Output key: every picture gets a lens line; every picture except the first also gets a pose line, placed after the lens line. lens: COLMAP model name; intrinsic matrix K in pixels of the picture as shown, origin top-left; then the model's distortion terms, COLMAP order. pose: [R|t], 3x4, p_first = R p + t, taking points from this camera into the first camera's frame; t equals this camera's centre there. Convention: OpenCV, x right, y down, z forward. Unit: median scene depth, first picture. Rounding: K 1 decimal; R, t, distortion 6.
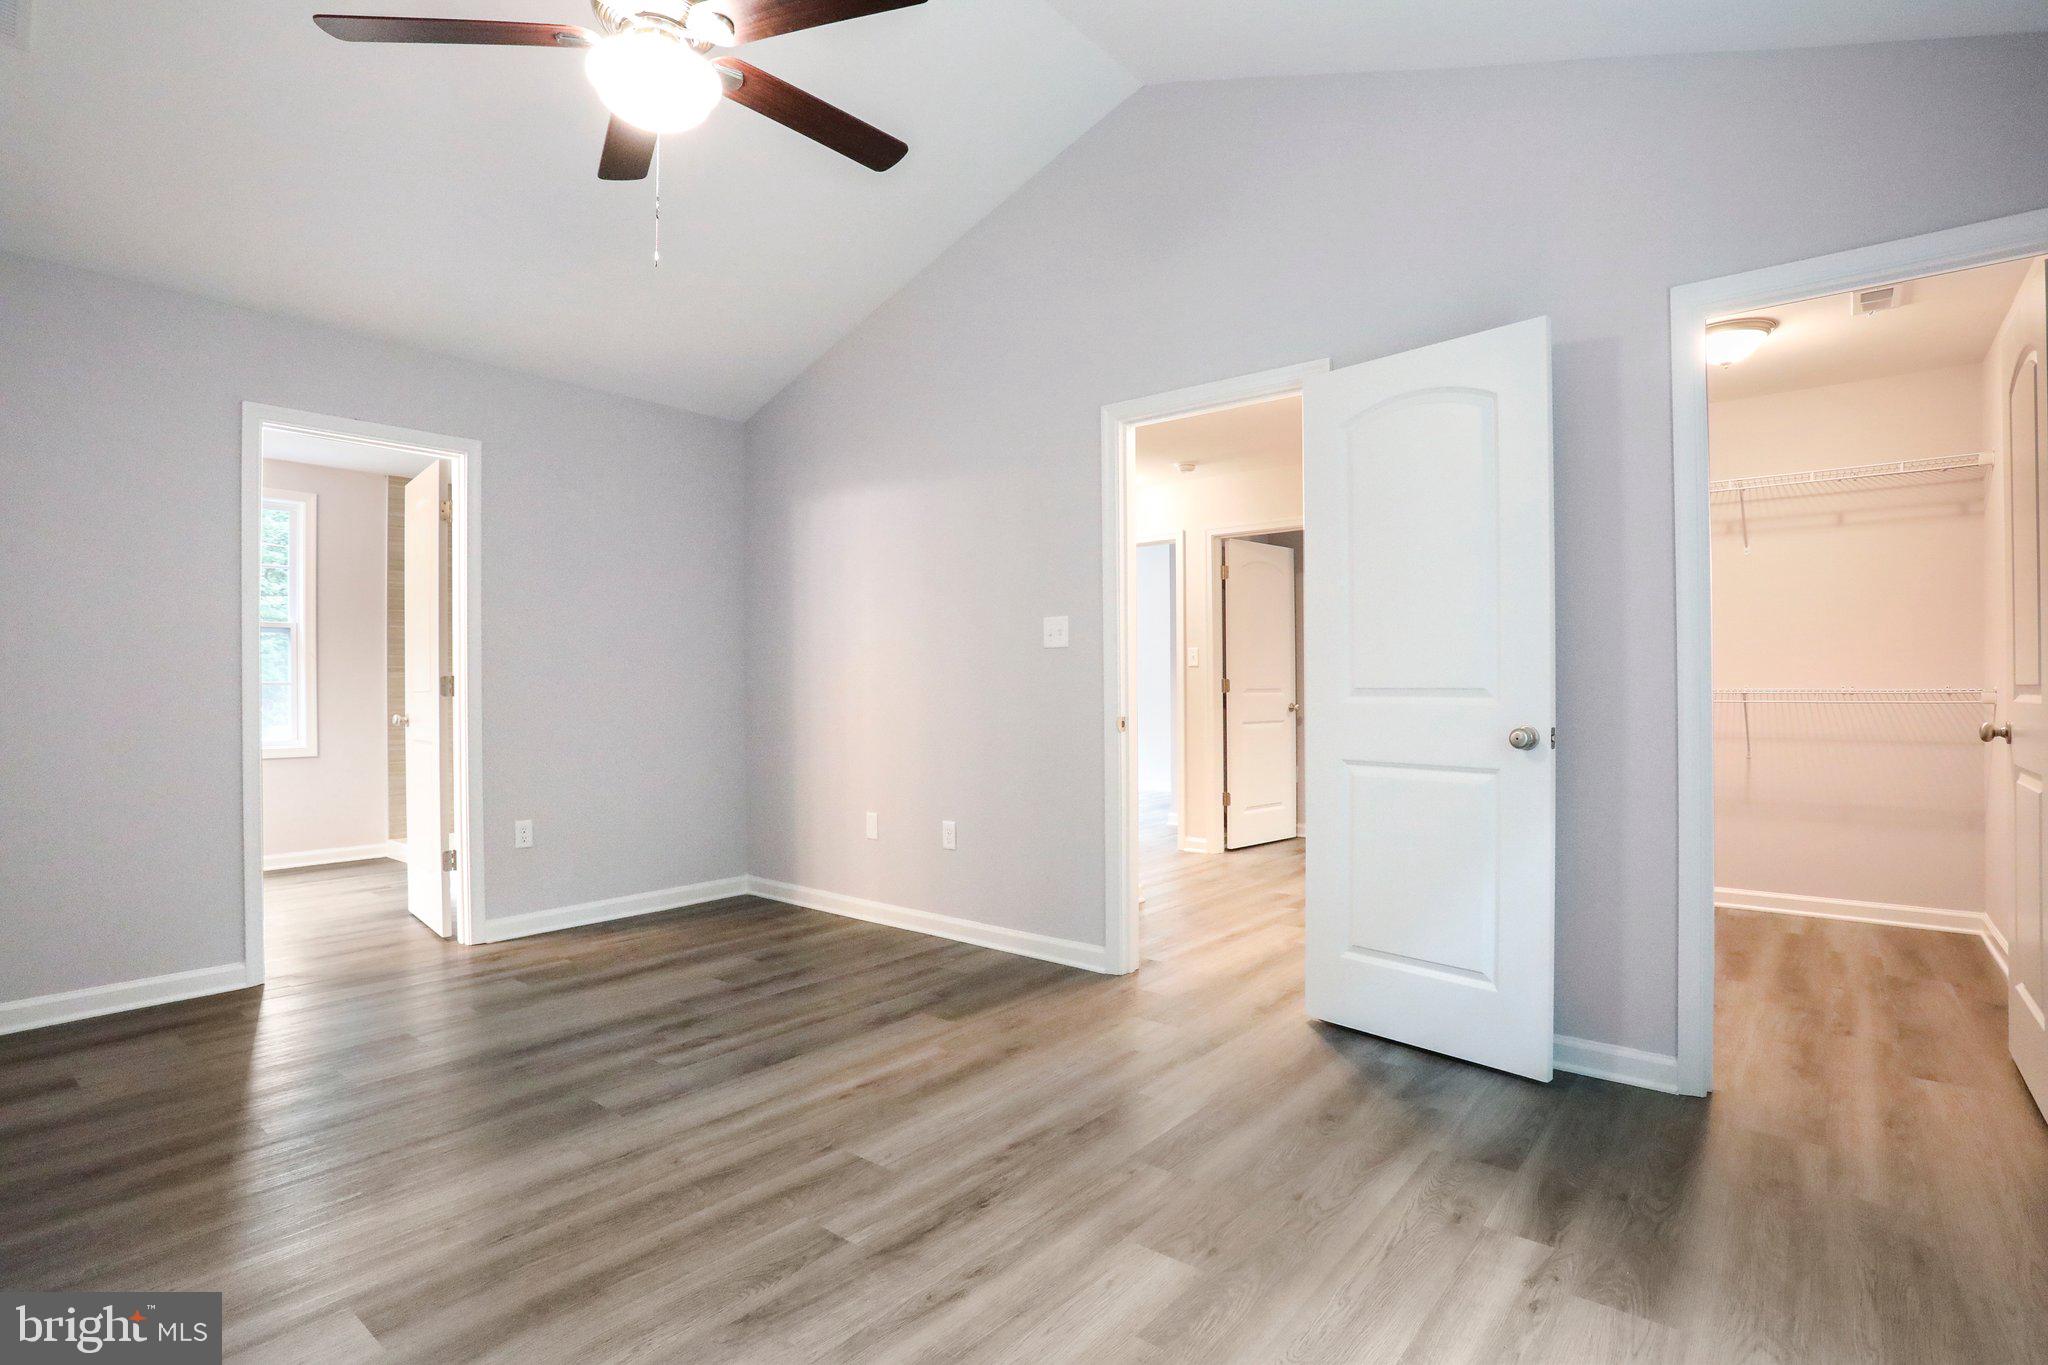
lens RADIAL K [[1004.8, 0, 1032.1], [0, 1004.8, 691.0], [0, 0, 1]] dist [-0.074801, 0.031517]
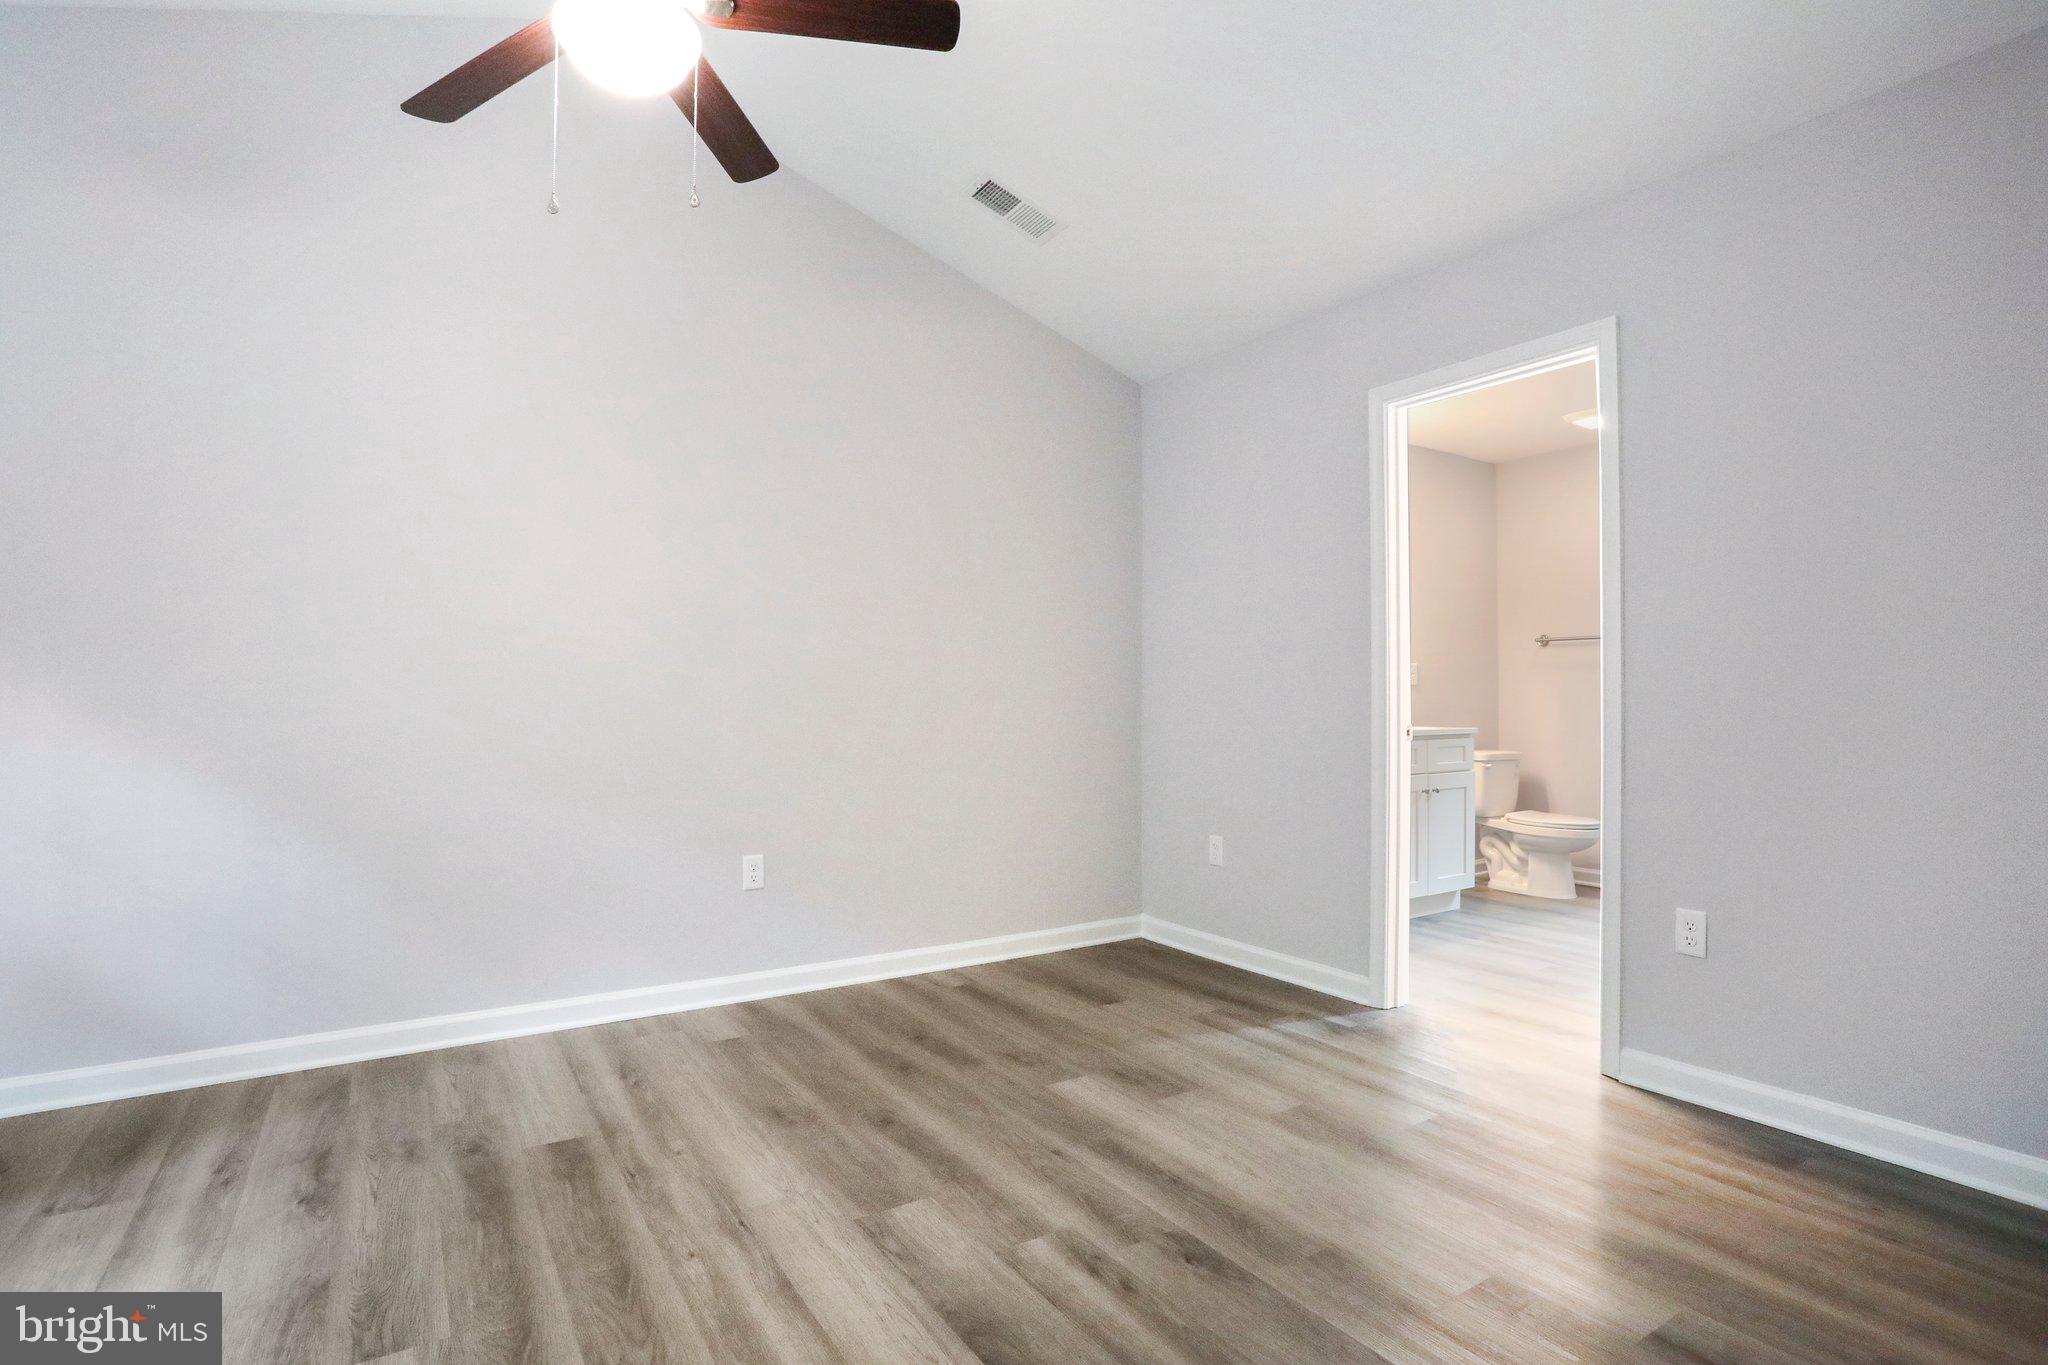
lens RADIAL K [[1004.8, 0, 1032.1], [0, 1004.8, 691.0], [0, 0, 1]] dist [-0.074801, 0.031517]
pose [[-0.317107, -0.000997, -0.948389, 0.278026], [0.000056, 0.999999, -0.001069, -0.002566], [0.948390, -0.000392, -0.317106, 1.263318]]
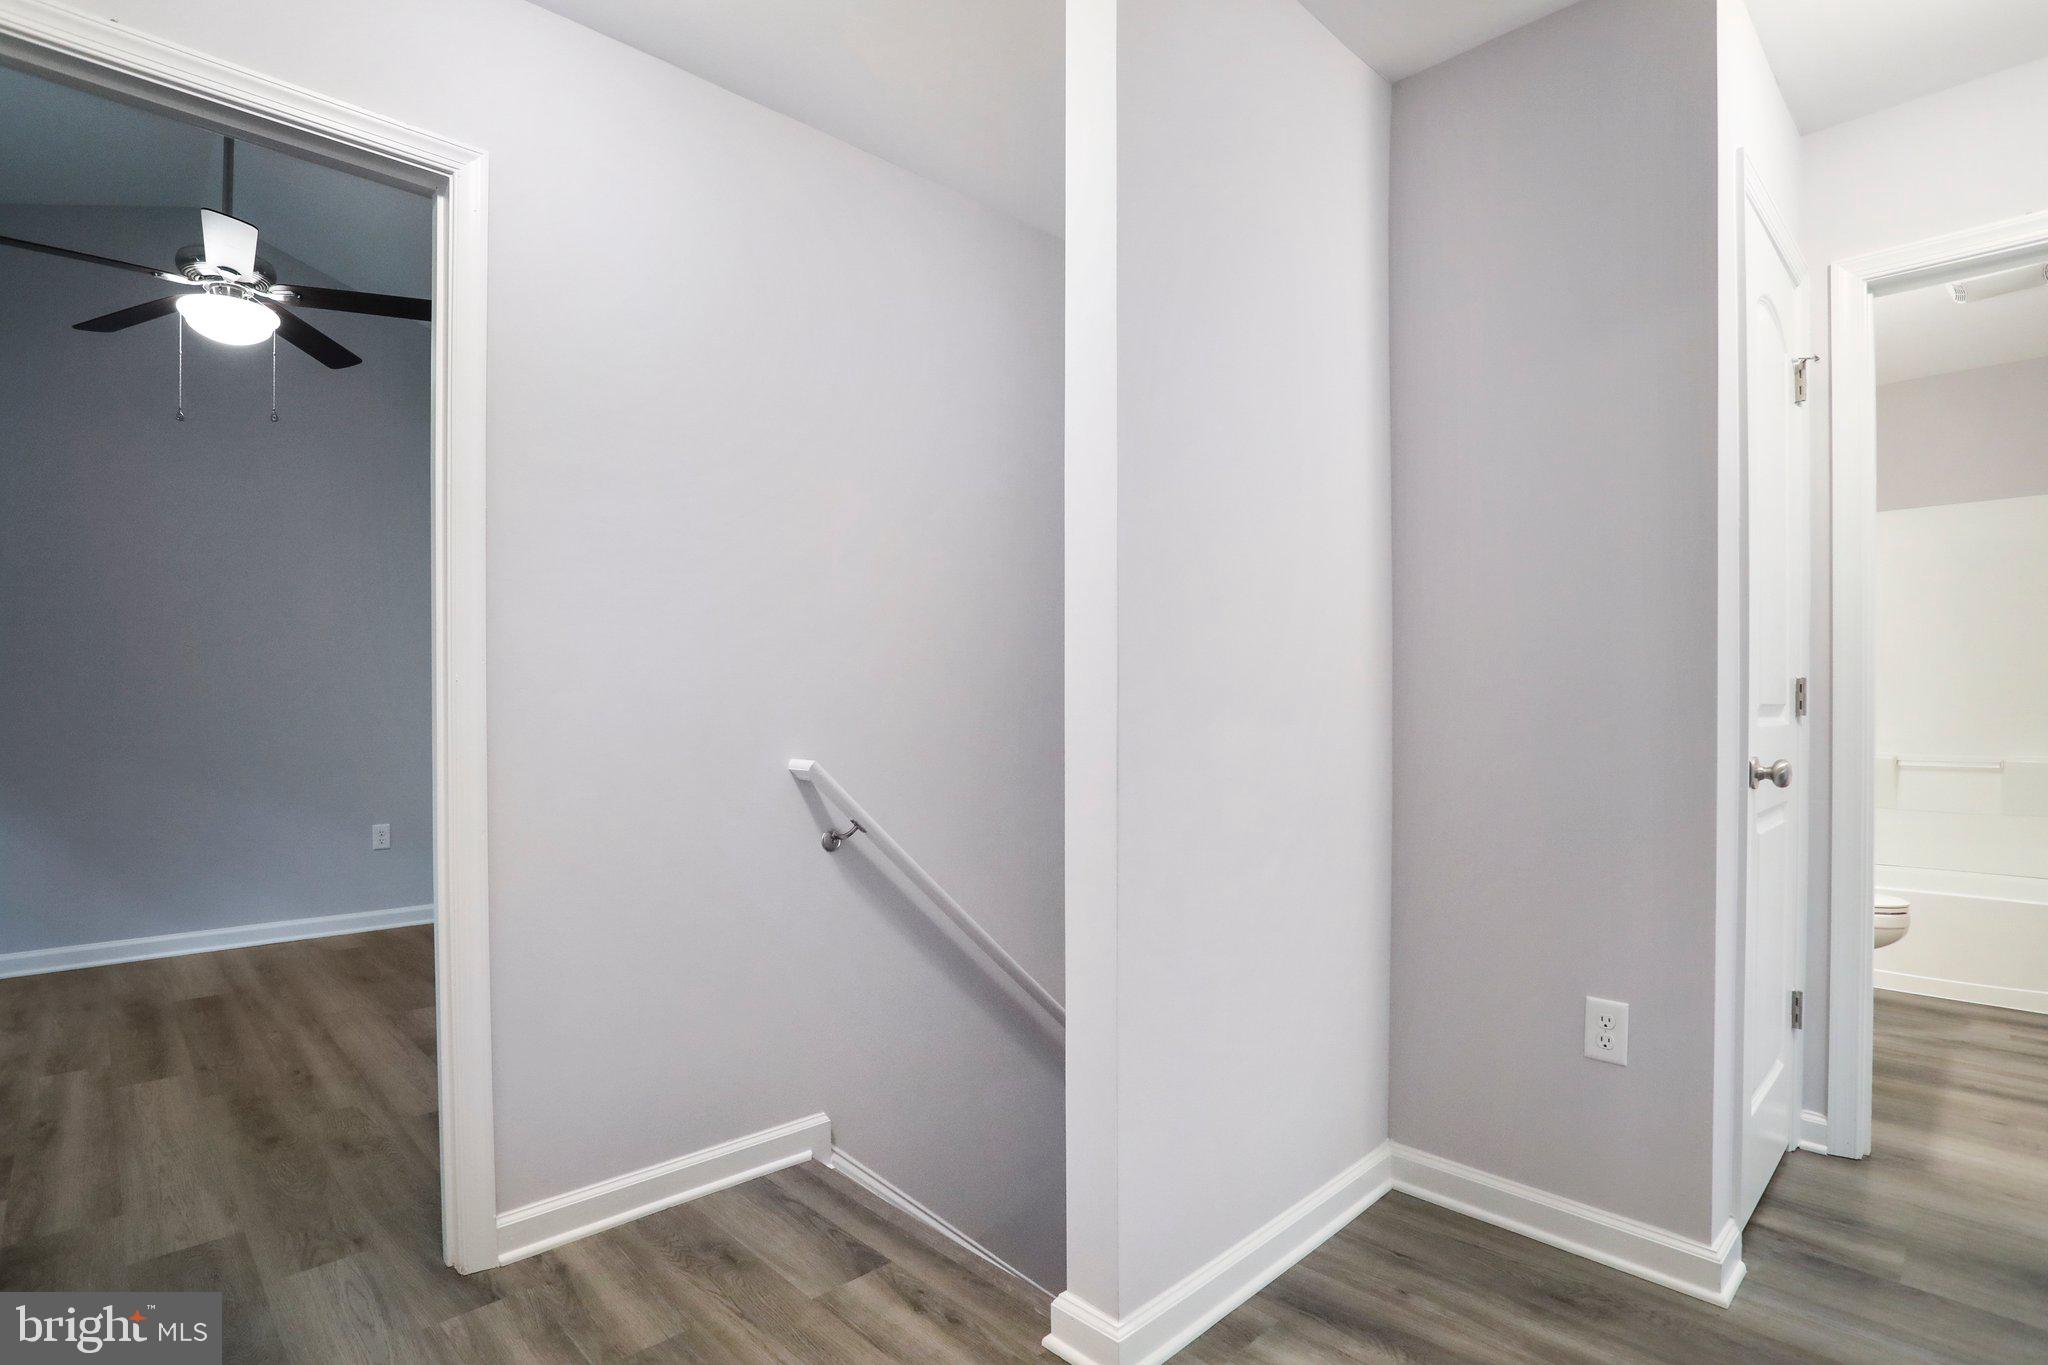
lens RADIAL K [[993.0, 0, 1017.5], [0, 993.0, 721.3], [0, 0, 1]] dist [-0.070490, 0.022090]
pose [[-0.120113, 0.009113, -0.992718, 0.720558], [0.000827, 0.999958, 0.009080, 0.013969], [0.992760, 0.000270, -0.120116, 1.831886]]
